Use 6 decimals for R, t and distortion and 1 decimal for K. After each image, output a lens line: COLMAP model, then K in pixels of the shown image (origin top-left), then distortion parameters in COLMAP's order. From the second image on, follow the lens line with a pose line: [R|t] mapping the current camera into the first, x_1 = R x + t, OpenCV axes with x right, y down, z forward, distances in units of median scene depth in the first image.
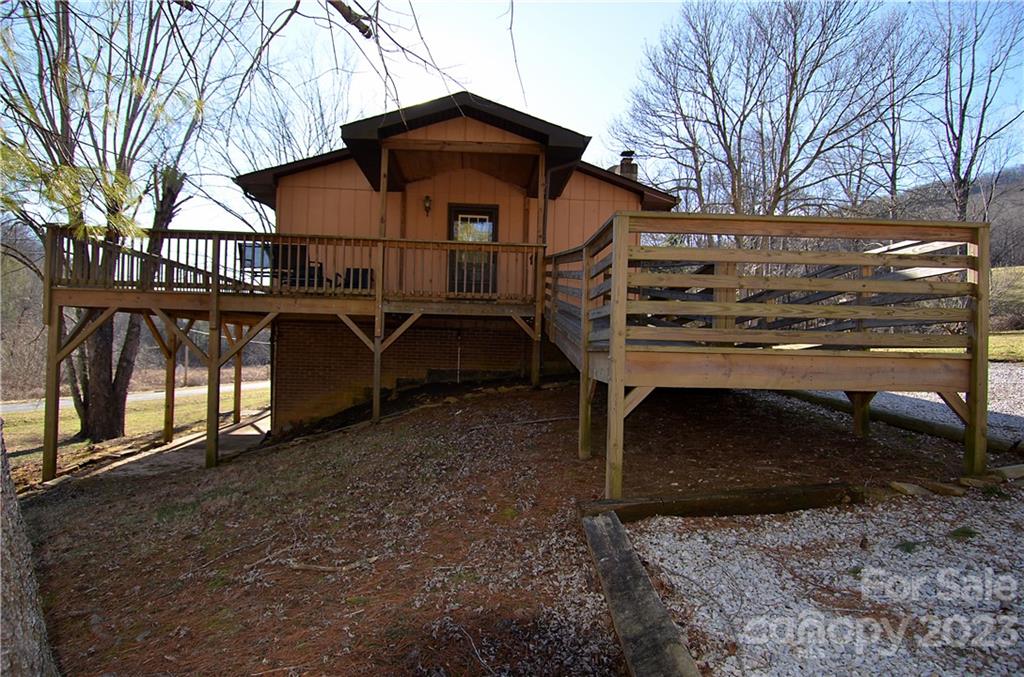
lens RADIAL K [[527.1, 0, 507.8], [0, 527.1, 341.0], [0, 0, 1]] dist [-0.003211, -0.001408]
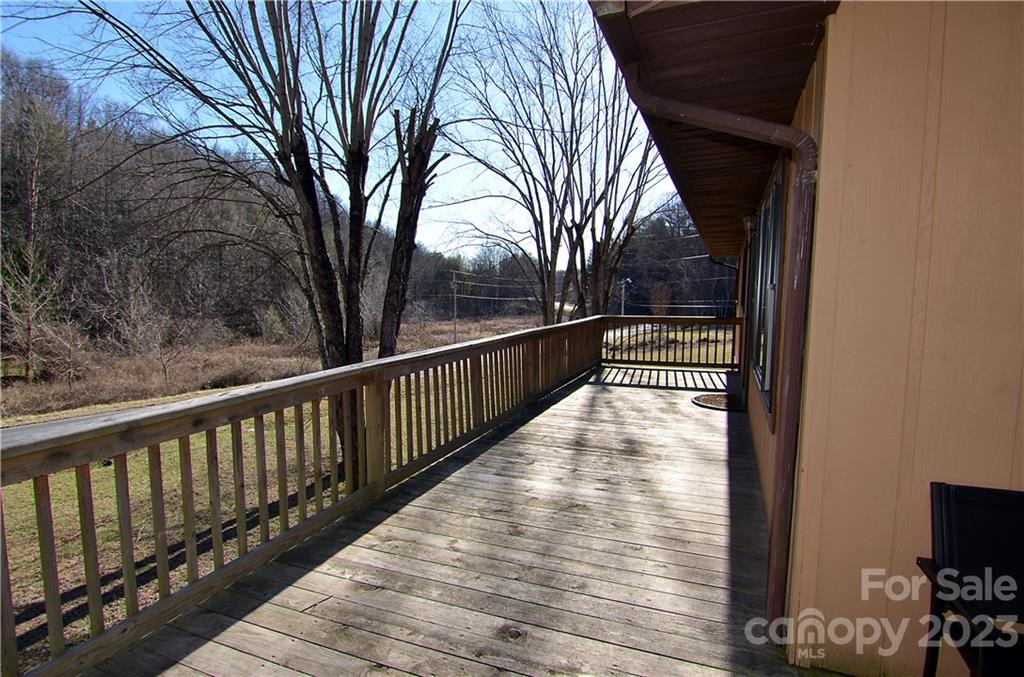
lens RADIAL K [[527.1, 0, 517.1], [0, 527.1, 341.0], [0, 0, 1]] dist [-0.003211, -0.001408]
pose [[0.905606, 0.022612, -0.423516, -0.127333], [0.025396, 0.993895, 0.107371, -0.061528], [0.423358, -0.107991, 0.899503, 0.228884]]
